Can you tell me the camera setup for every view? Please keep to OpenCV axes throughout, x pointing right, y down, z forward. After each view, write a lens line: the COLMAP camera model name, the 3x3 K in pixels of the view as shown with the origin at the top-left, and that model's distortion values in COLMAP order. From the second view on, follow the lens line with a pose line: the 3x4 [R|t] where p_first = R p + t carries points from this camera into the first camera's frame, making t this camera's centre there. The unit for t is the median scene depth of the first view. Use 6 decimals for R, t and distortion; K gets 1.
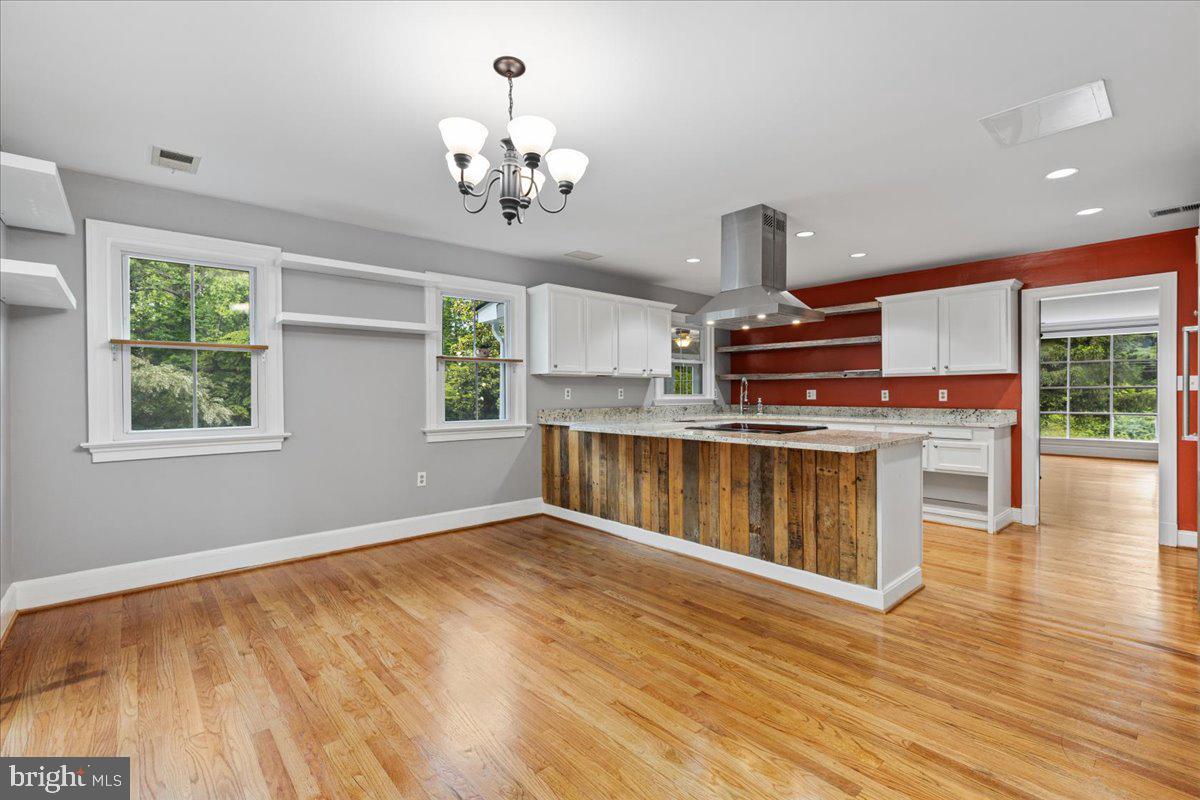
lens RADIAL K [[537.3, 0, 607.3], [0, 537.3, 396.0], [0, 0, 1]] dist [0.002338, -0.001704]
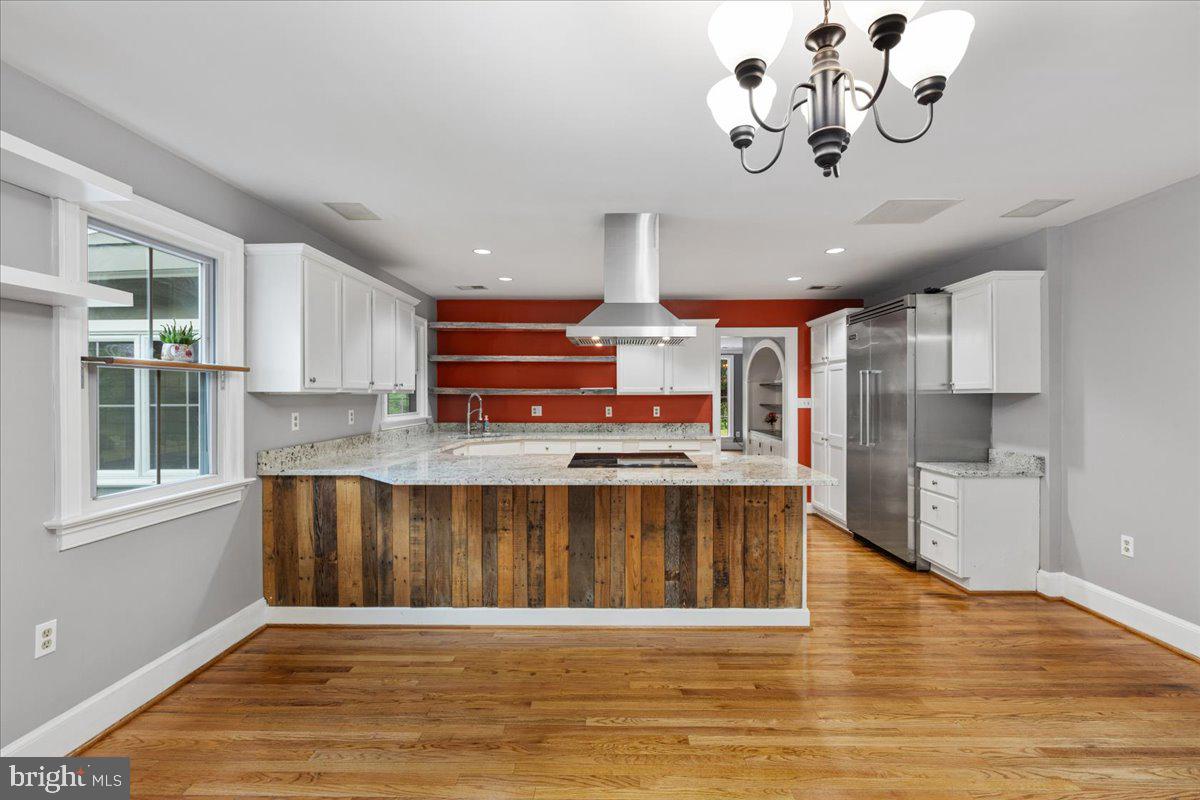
lens RADIAL K [[537.3, 0, 605.2], [0, 537.3, 397.2], [0, 0, 1]] dist [0.002338, -0.001704]
pose [[0.674287, -0.002313, 0.738466, -0.384231], [0.002672, 0.999996, 0.000692, -0.042180], [-0.738465, 0.001507, 0.674290, 0.397571]]
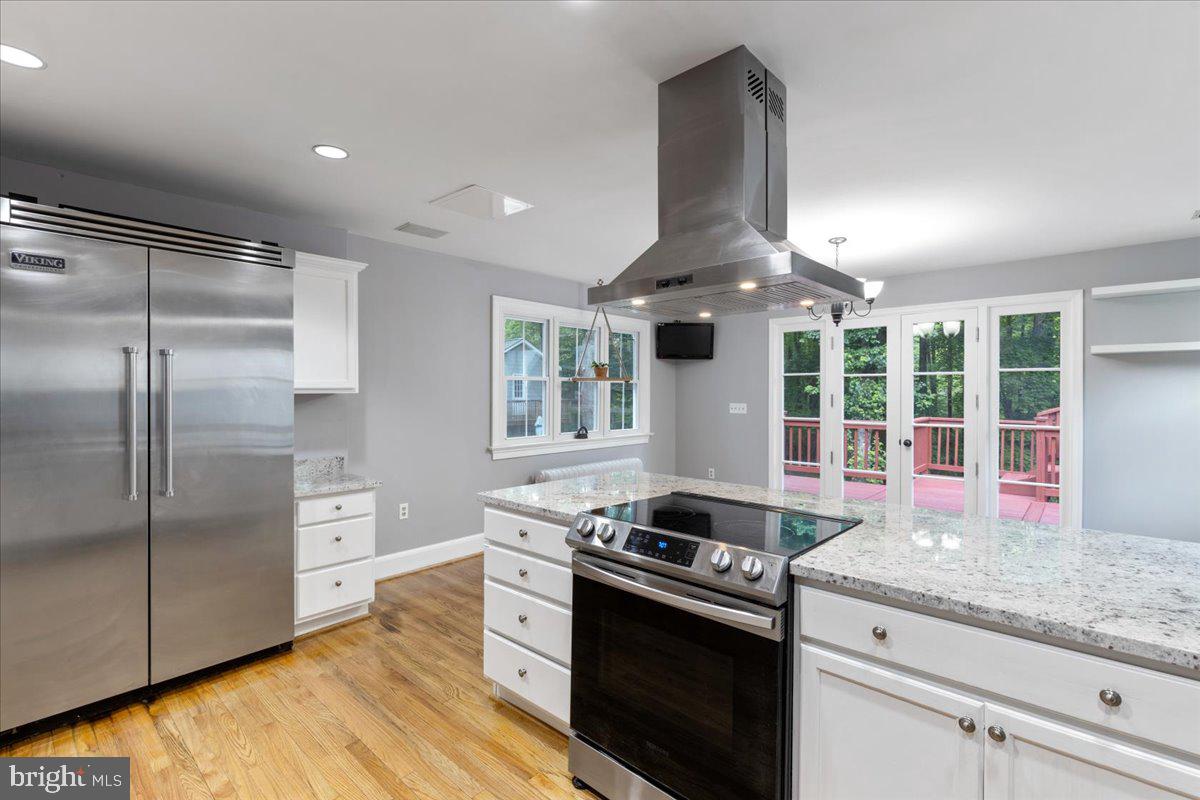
lens RADIAL K [[537.3, 0, 610.0], [0, 537.3, 394.5], [0, 0, 1]] dist [0.002338, -0.001704]
pose [[-0.992371, -0.000513, -0.123288, 0.404528], [-0.001711, 0.999952, 0.009609, -0.053378], [0.123278, 0.009747, -0.992324, 1.368901]]
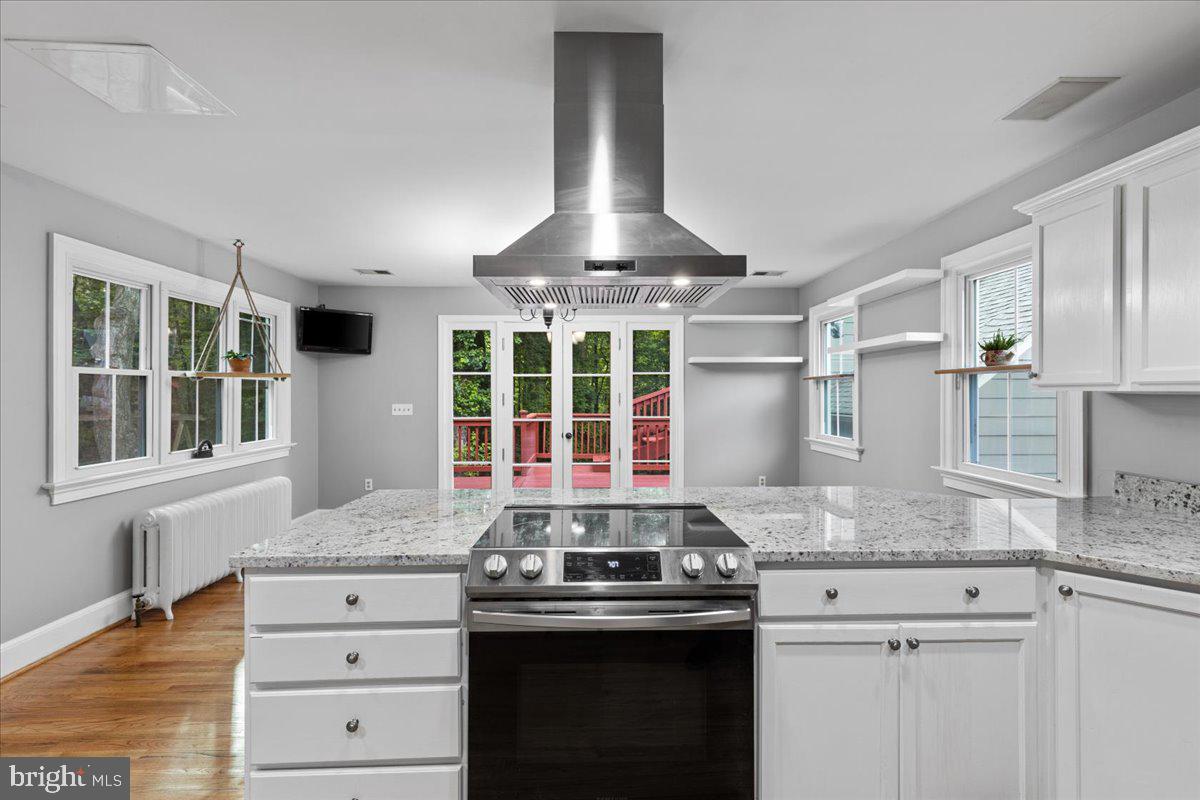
lens RADIAL K [[537.3, 0, 606.8], [0, 537.3, 392.3], [0, 0, 1]] dist [0.002338, -0.001704]
pose [[-0.635747, 0.003013, -0.771892, 0.589132], [-0.000814, 0.999989, 0.004575, -0.051562], [0.771897, 0.003537, -0.635737, 1.197247]]
